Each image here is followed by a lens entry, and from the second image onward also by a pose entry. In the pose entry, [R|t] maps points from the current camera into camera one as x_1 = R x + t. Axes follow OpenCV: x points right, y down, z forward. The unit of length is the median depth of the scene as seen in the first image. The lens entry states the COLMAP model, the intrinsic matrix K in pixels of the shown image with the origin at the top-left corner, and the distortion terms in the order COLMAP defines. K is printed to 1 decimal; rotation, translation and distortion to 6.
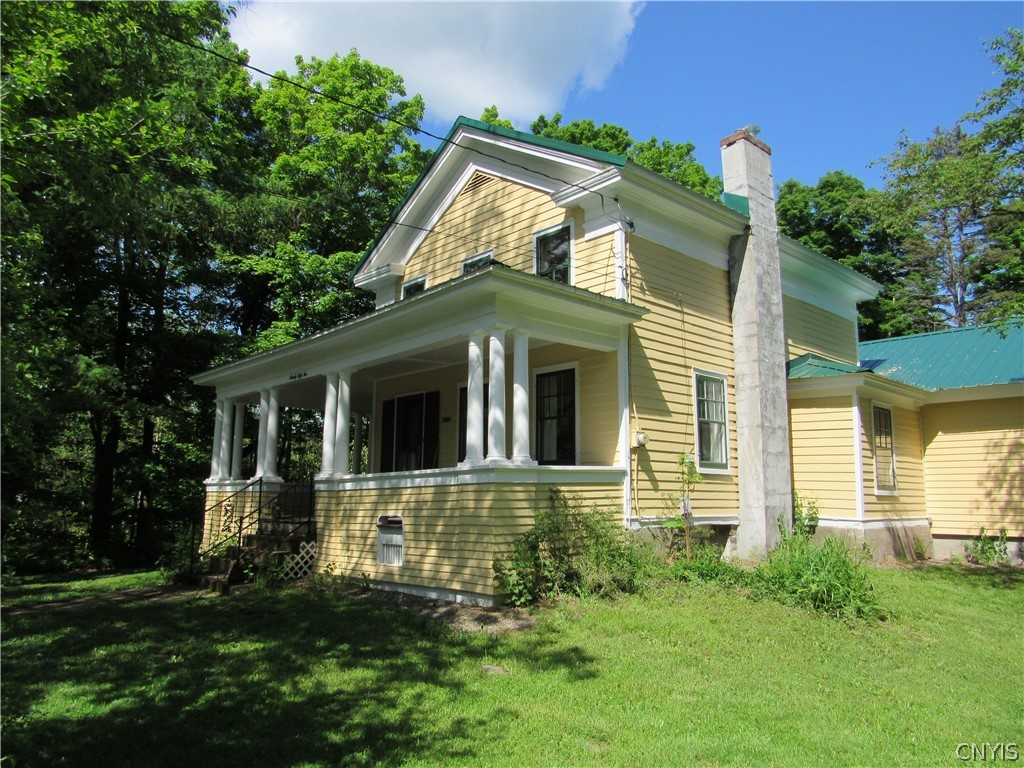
lens RADIAL K [[730.8, 0, 512.8], [0, 730.8, 385.8], [0, 0, 1]] dist [-0.029738, 0.021341]
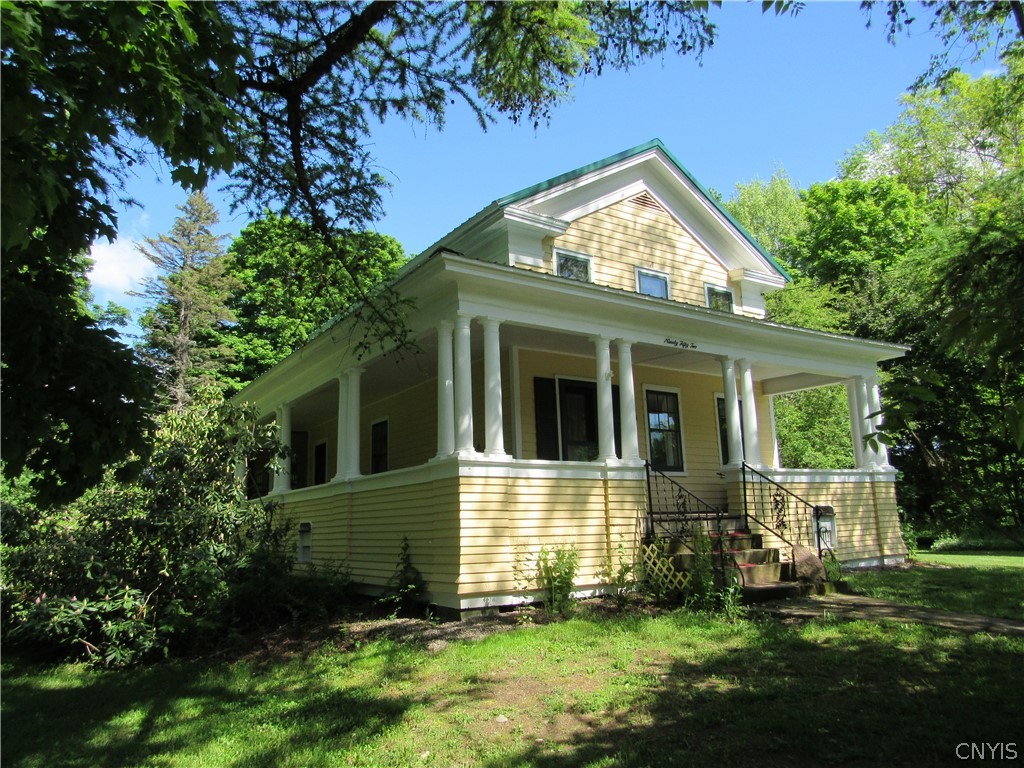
lens RADIAL K [[730.8, 0, 511.2], [0, 730.8, 382.0], [0, 0, 1]] dist [-0.029738, 0.021341]
pose [[0.155595, 0.183392, 0.970648, -1.305249], [-0.129768, 0.977895, -0.163959, 0.220137], [-0.979260, -0.100448, 0.175954, 1.197533]]
